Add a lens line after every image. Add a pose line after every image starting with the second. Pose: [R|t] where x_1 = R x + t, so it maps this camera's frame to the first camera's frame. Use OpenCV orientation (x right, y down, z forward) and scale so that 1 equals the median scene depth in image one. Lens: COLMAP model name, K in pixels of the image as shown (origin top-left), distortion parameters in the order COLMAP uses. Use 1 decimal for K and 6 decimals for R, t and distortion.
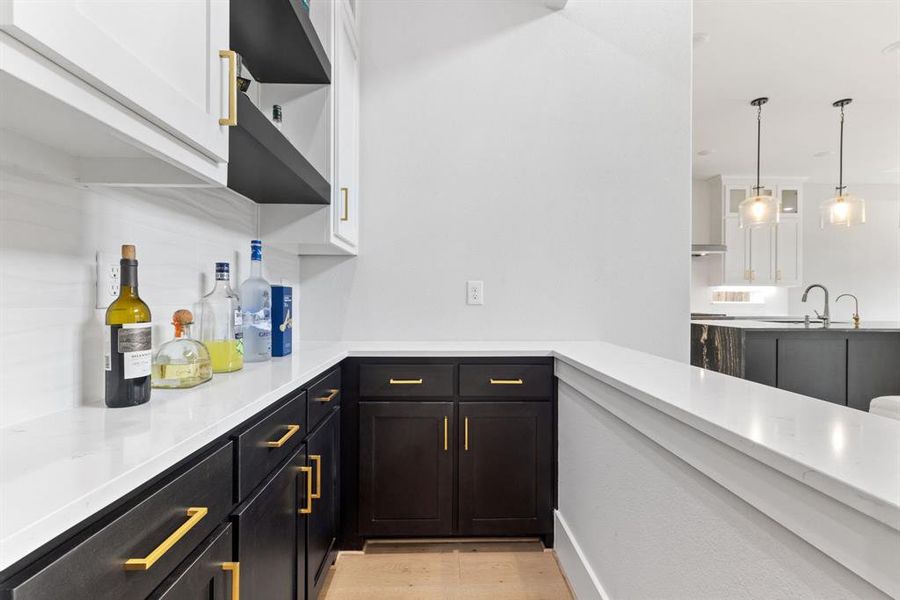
lens RADIAL K [[386.0, 0, 449.5], [0, 386.0, 301.5], [0, 0, 1]] dist [0.001685, 0.000305]
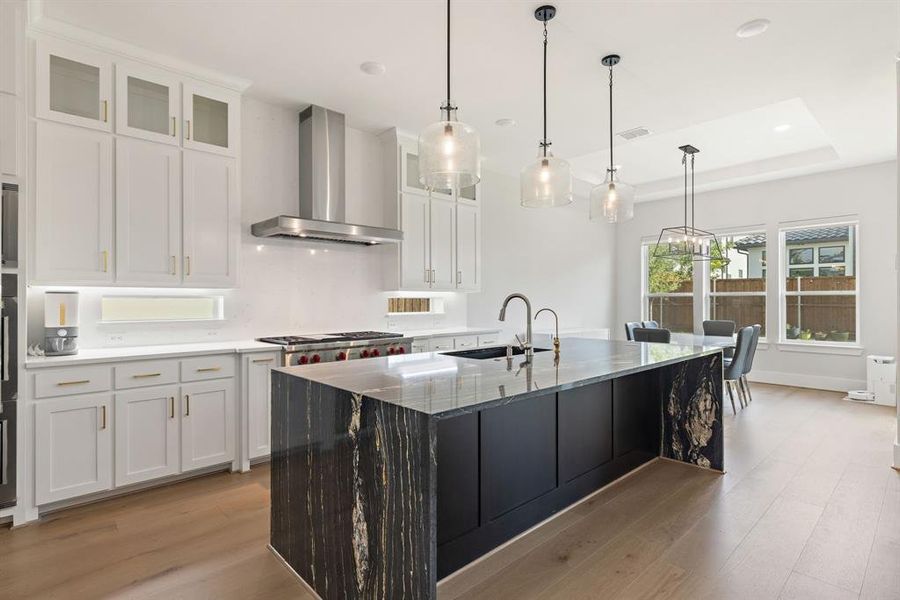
lens RADIAL K [[444.0, 0, 448.5], [0, 444.0, 300.5], [0, 0, 1]] dist [-0.001656, -0.000119]
pose [[0.756009, -0.007256, 0.654521, 0.393139], [0.009879, 0.999951, -0.000325, -0.034758], [-0.654487, 0.006711, 0.756044, 0.531692]]
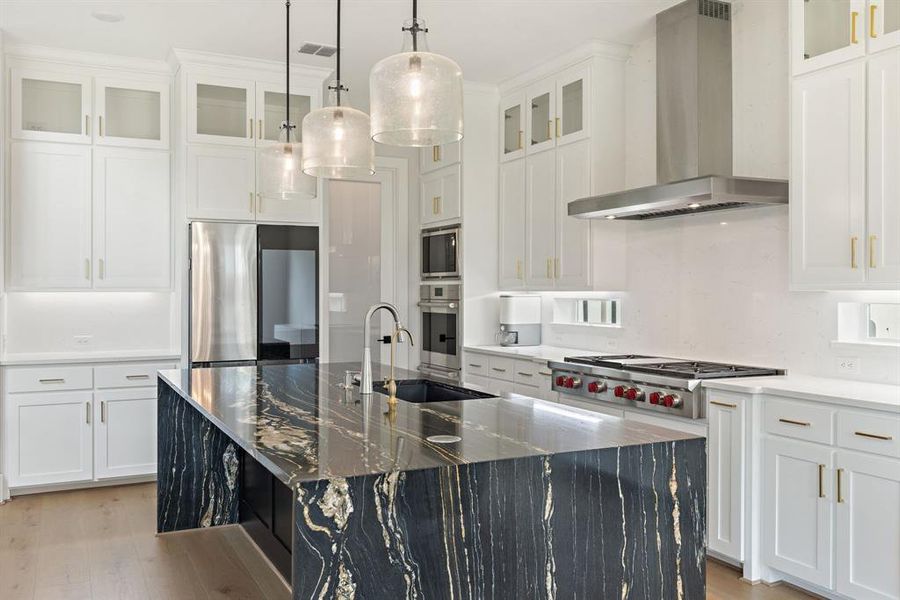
lens RADIAL K [[771.6, 0, 445.6], [0, 771.6, 294.0], [0, 0, 1]] dist [0.003931, -0.012294]
pose [[0.419167, -0.005178, -0.907894, 1.810756], [-0.002703, 0.999972, -0.006951, -0.048577], [0.907905, 0.005368, 0.419141, 0.718511]]
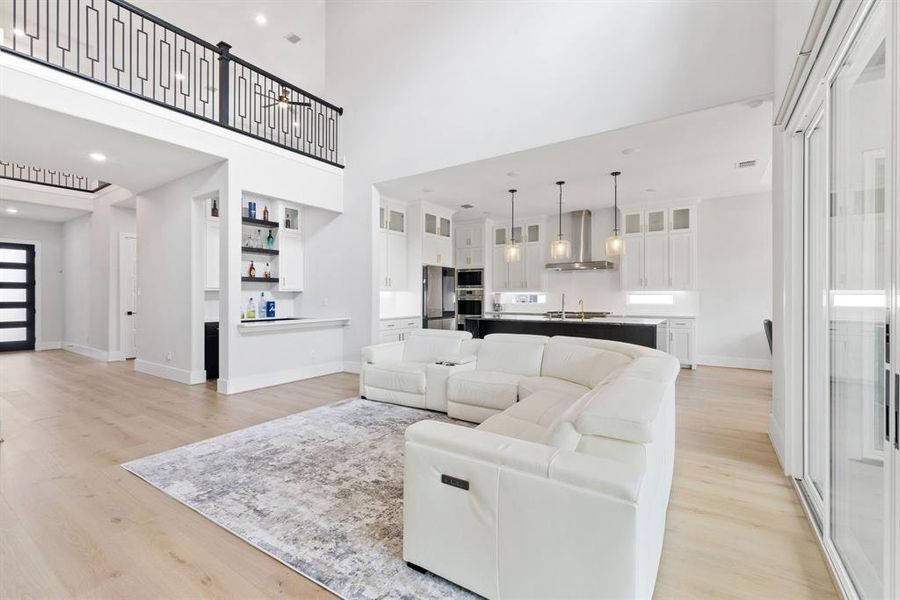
lens RADIAL K [[392.5, 0, 451.2], [0, 392.5, 294.9], [0, 0, 1]] dist [0.001466, 0.000405]
pose [[0.816320, -0.008863, -0.577533, 1.538369], [0.002785, 0.999931, -0.011408, -0.022631], [0.577594, 0.007704, 0.816288, -0.599655]]
